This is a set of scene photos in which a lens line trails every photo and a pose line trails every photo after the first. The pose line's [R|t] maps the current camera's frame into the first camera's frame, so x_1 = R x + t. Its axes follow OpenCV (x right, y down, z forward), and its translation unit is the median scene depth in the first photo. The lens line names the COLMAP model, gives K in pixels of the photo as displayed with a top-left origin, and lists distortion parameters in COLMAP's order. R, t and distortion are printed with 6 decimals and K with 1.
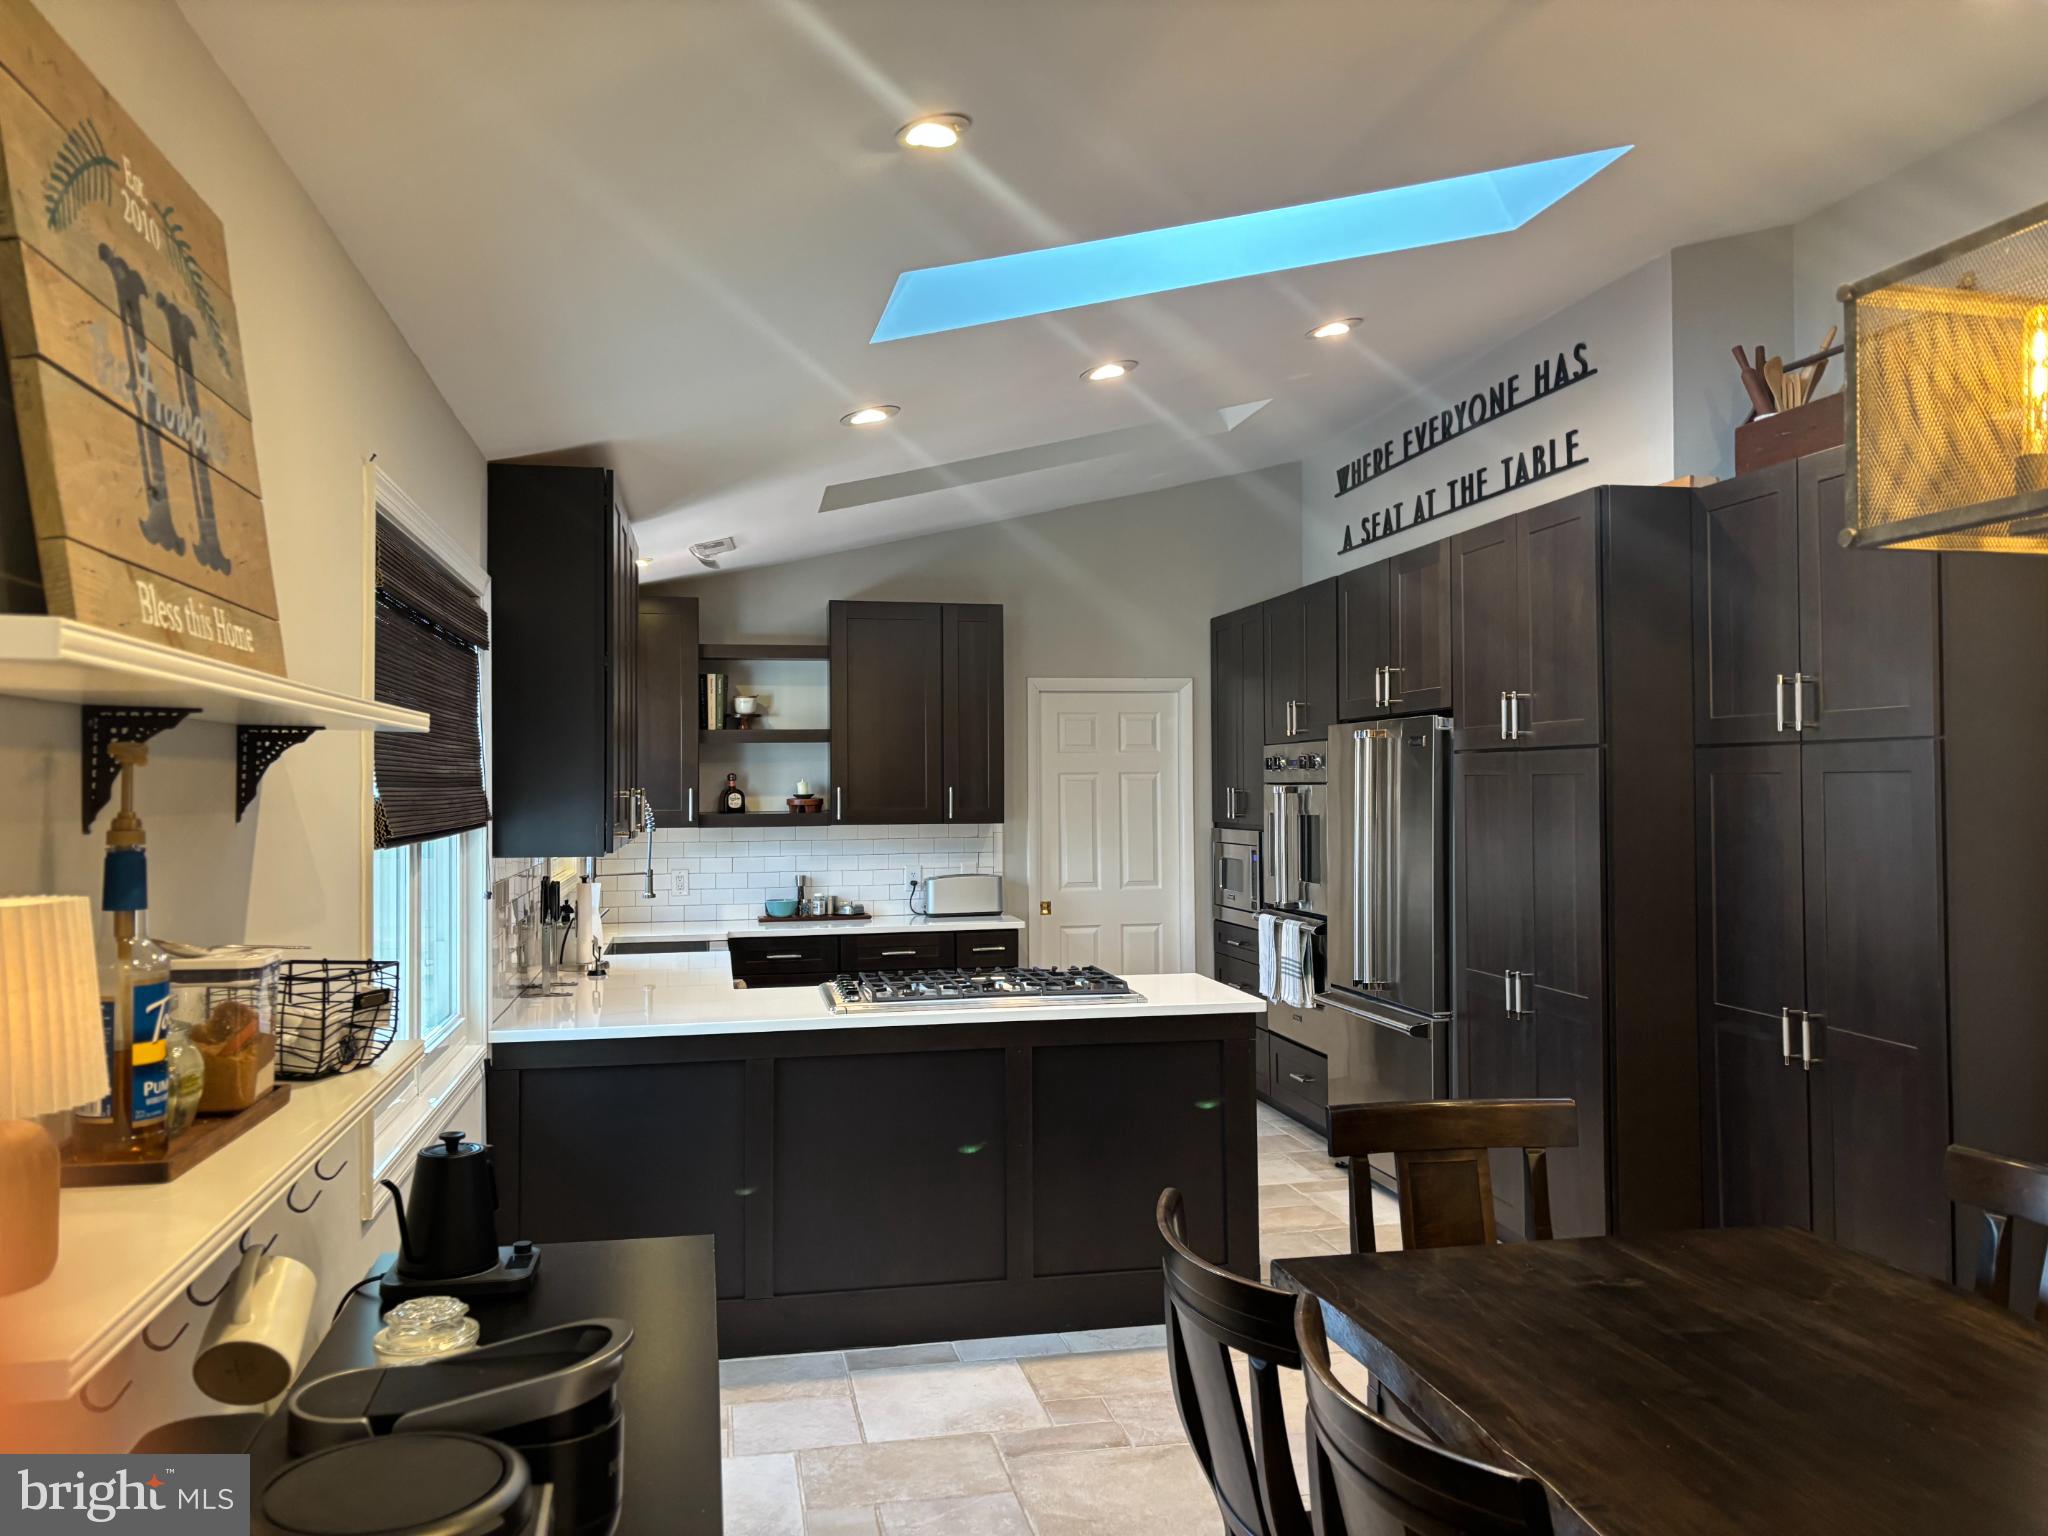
lens RADIAL K [[1546.0, 0, 1024.0], [0, 1546.0, 768.0], [0, 0, 1]] dist [0.026152, -0.002029]
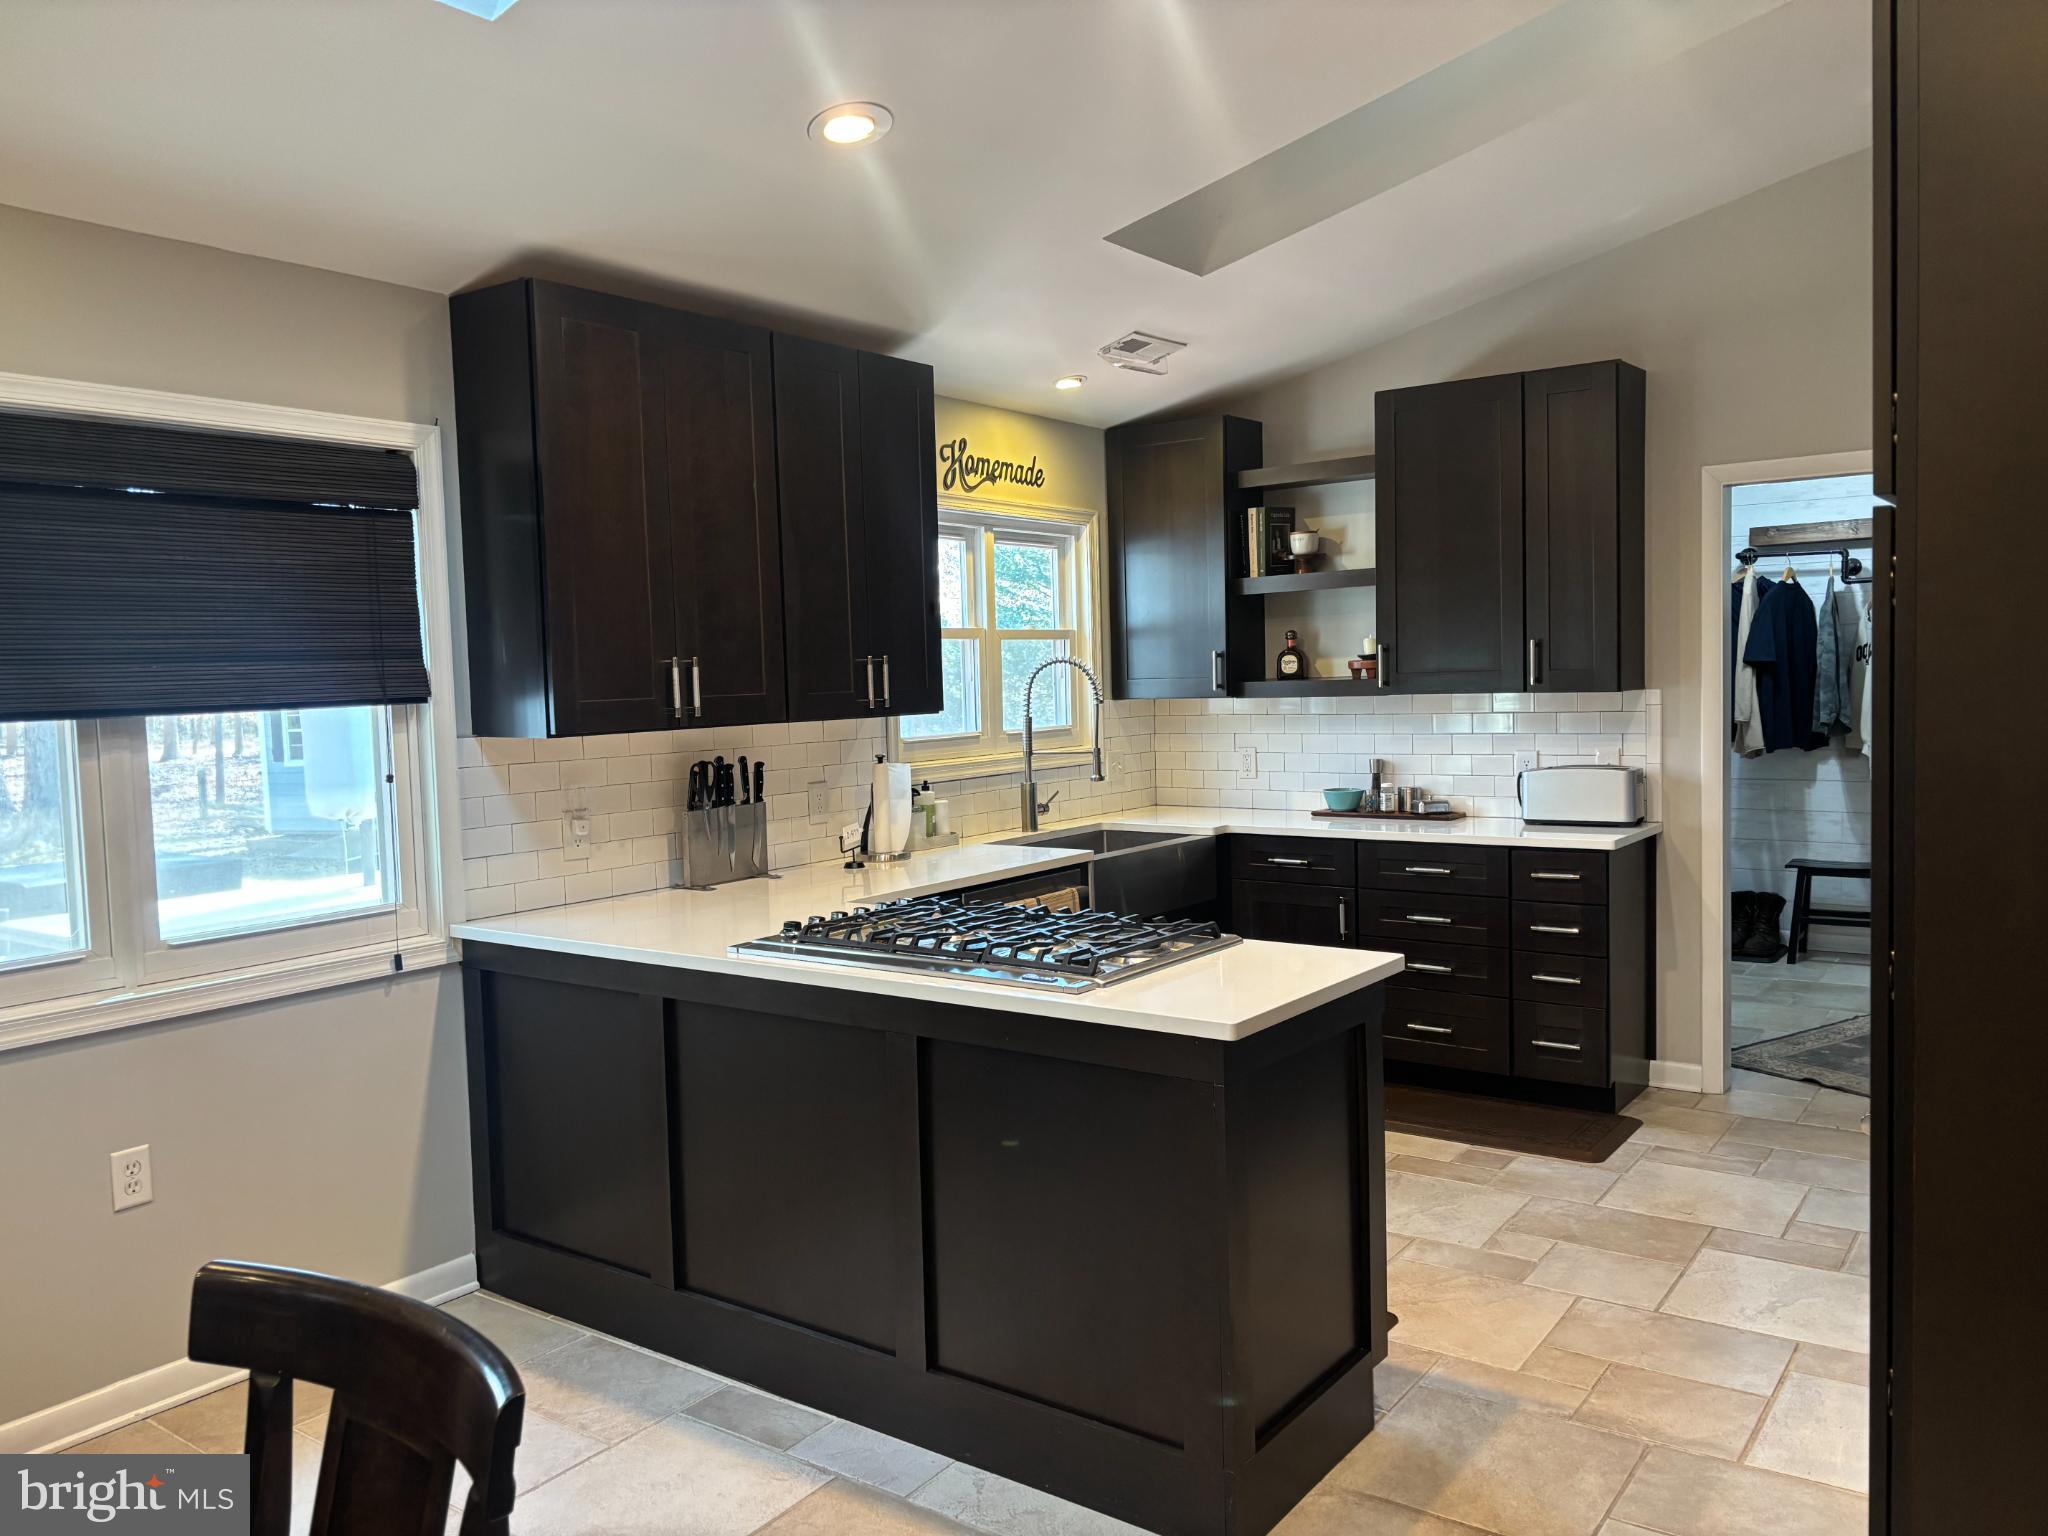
lens RADIAL K [[1546.0, 0, 1024.0], [0, 1546.0, 768.0], [0, 0, 1]] dist [0.026152, -0.002029]
pose [[0.679364, 0.037528, -0.732841, 0.309910], [0.029384, 0.996499, 0.078270, 0.007989], [0.733212, -0.074707, 0.675883, 0.348705]]
